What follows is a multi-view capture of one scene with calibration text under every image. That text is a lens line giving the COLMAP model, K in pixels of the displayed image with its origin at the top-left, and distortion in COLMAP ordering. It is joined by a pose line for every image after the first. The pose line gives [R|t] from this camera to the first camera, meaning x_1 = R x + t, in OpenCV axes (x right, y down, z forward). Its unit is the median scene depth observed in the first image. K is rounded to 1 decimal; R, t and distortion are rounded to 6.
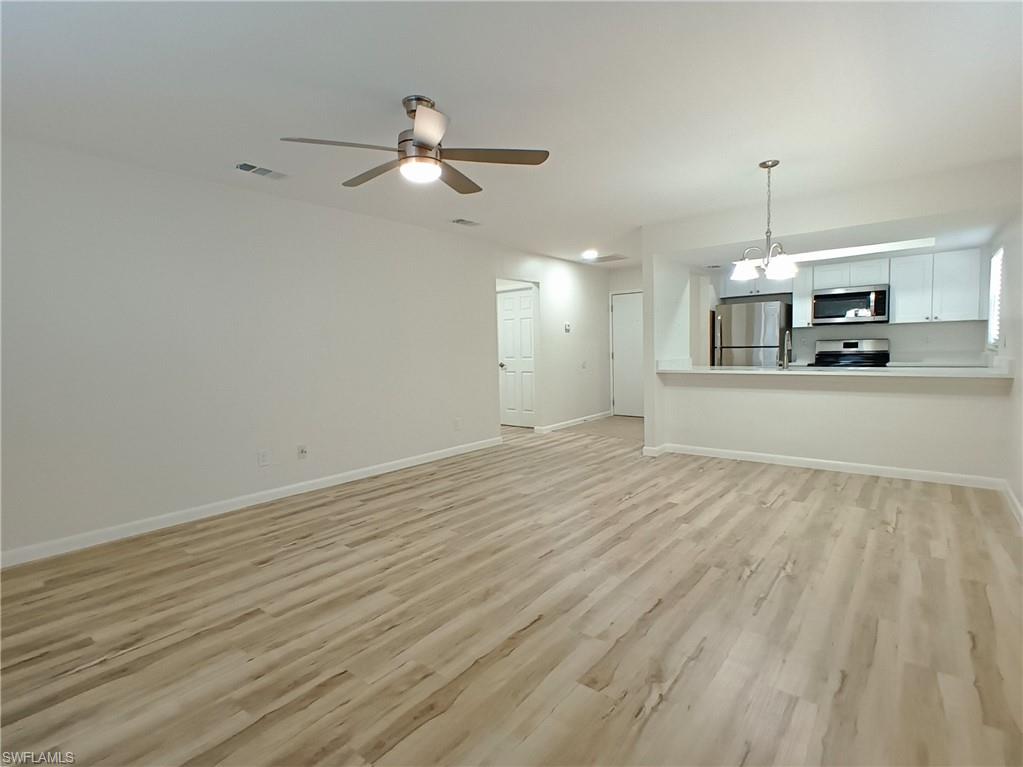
lens RADIAL K [[506.3, 0, 508.3], [0, 506.3, 387.5], [0, 0, 1]] dist [-0.005262, 0.001817]
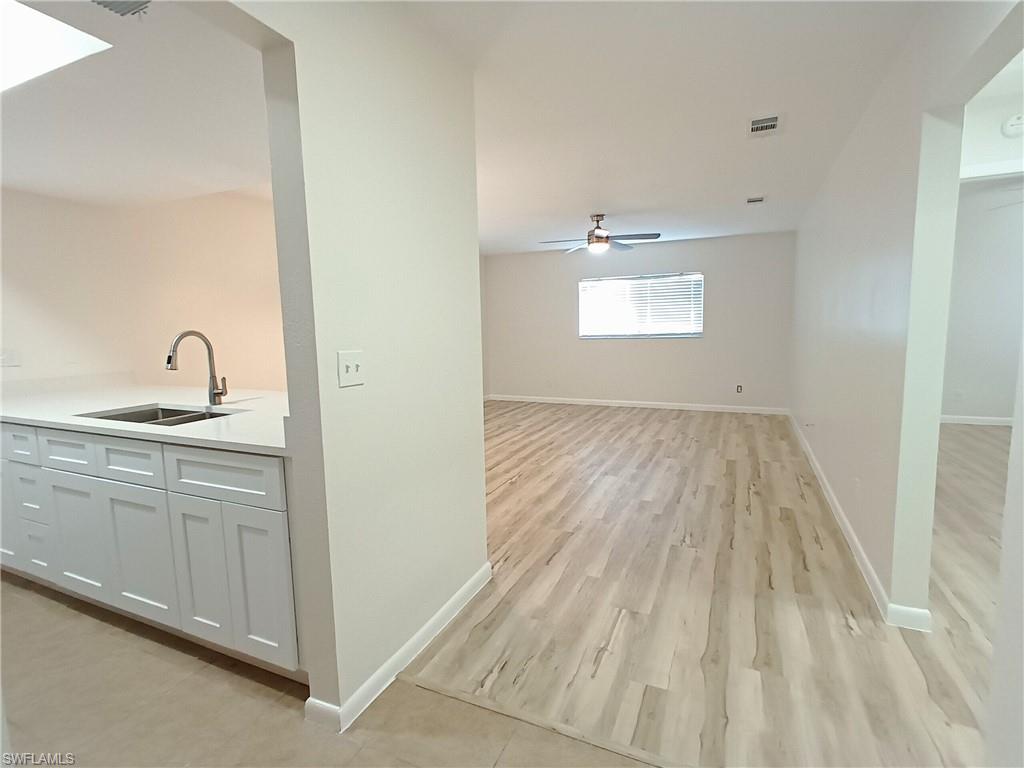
lens RADIAL K [[506.8, 0, 517.5], [0, 506.8, 380.3], [0, 0, 1]] dist [-0.005262, 0.001817]
pose [[-0.964552, 0.066836, -0.255290, 0.445680], [0.017647, 0.981567, 0.190302, -0.176394], [0.263303, 0.179051, -0.947952, 1.813246]]
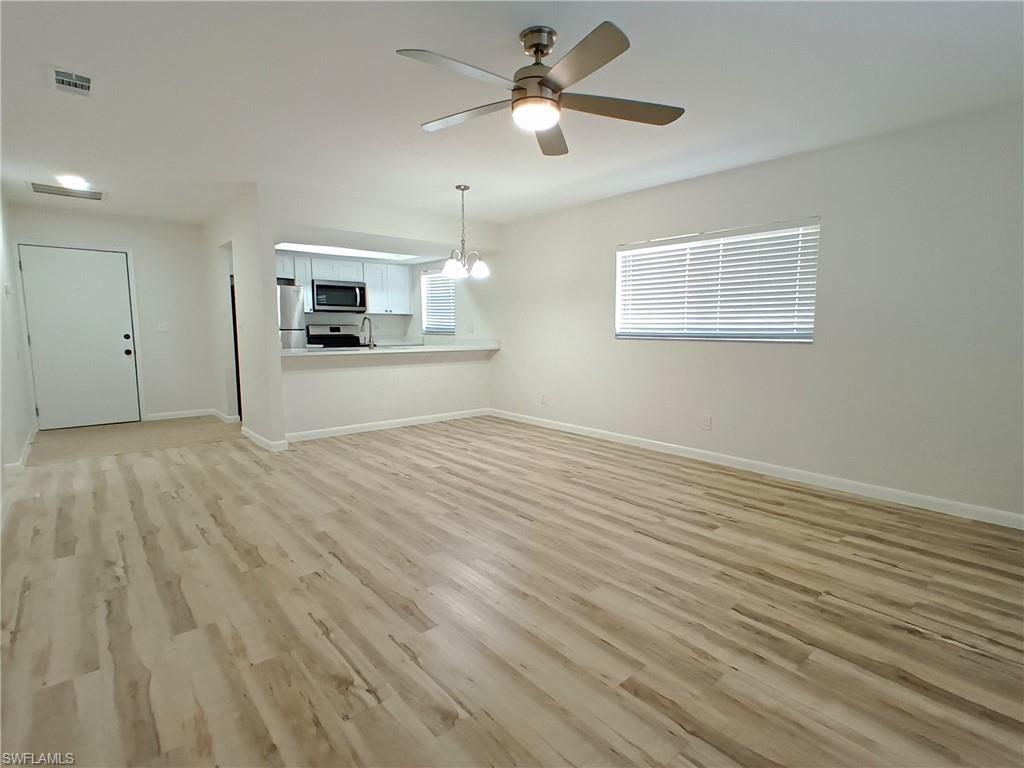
lens RADIAL K [[506.8, 0, 509.1], [0, 506.8, 394.3], [0, 0, 1]] dist [-0.005262, 0.001817]
pose [[0.182773, -0.107553, 0.977255, -0.638721], [0.071329, 0.992829, 0.095926, -0.025347], [-0.980564, 0.052174, 0.189134, 0.544587]]
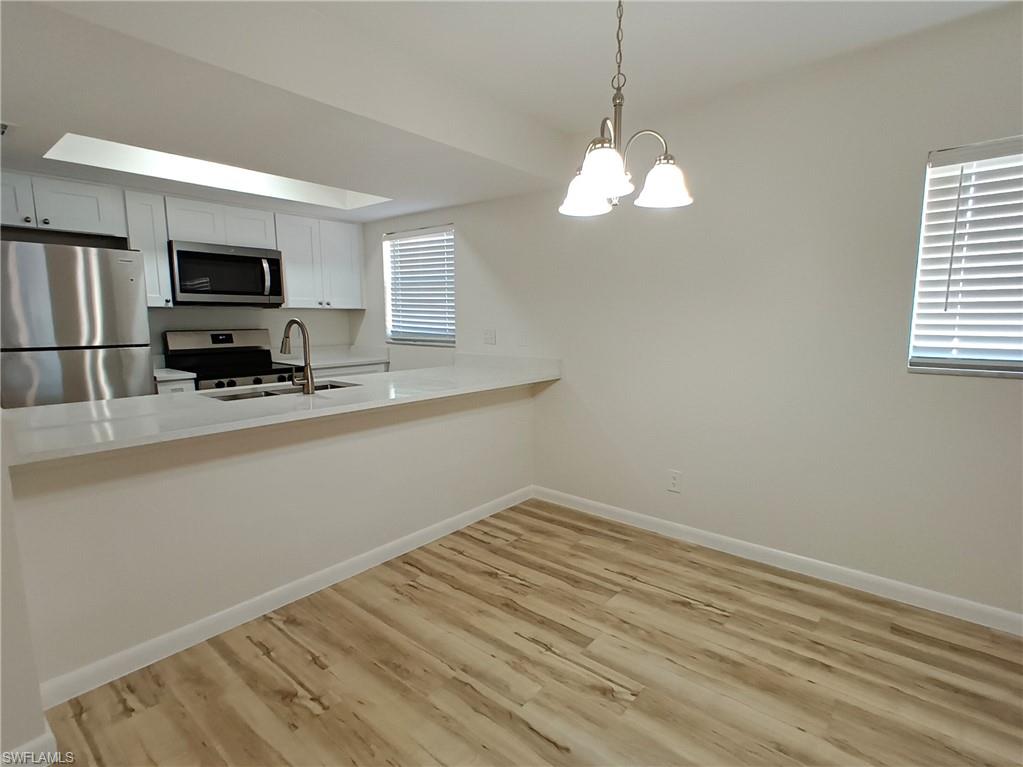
lens RADIAL K [[506.3, 0, 509.8], [0, 506.3, 396.1], [0, 0, 1]] dist [-0.005262, 0.001817]
pose [[0.018146, -0.132485, 0.991019, 0.061078], [0.078029, 0.988347, 0.130699, -0.097946], [-0.996786, 0.074957, 0.028272, 0.909585]]
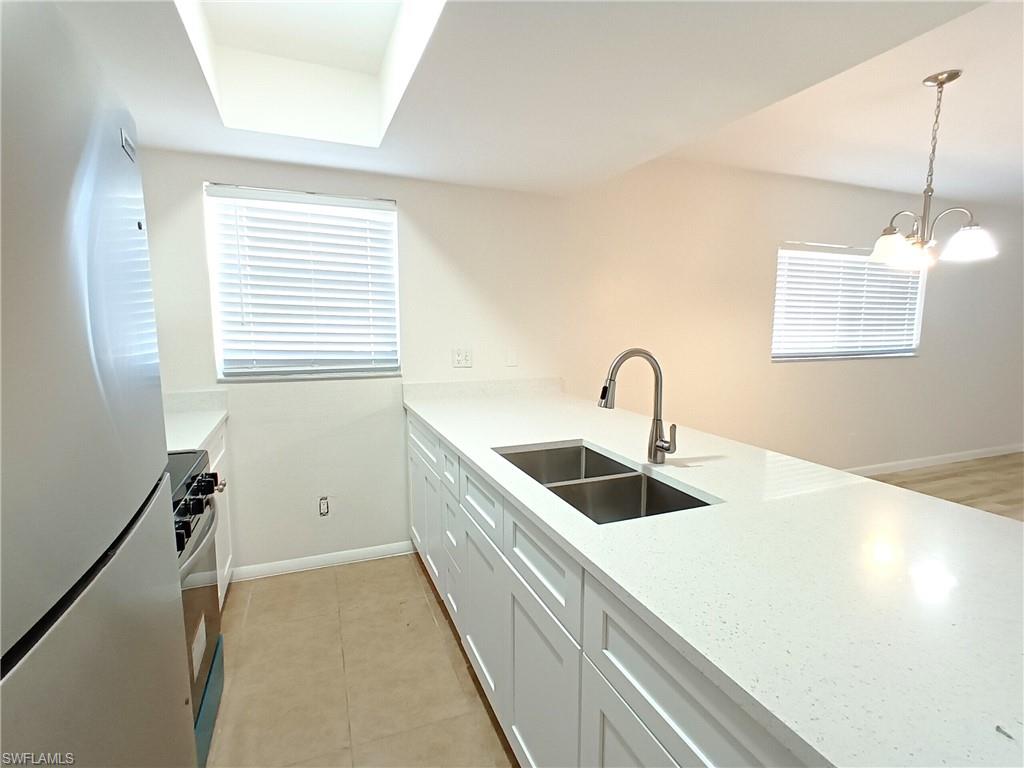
lens RADIAL K [[506.8, 0, 511.7], [0, 506.8, 380.8], [0, 0, 1]] dist [-0.005262, 0.001817]
pose [[-0.878404, -0.039514, 0.476282, 0.556059], [0.052450, 0.982586, 0.178253, -0.176491], [-0.475032, 0.181559, -0.861035, 1.526688]]
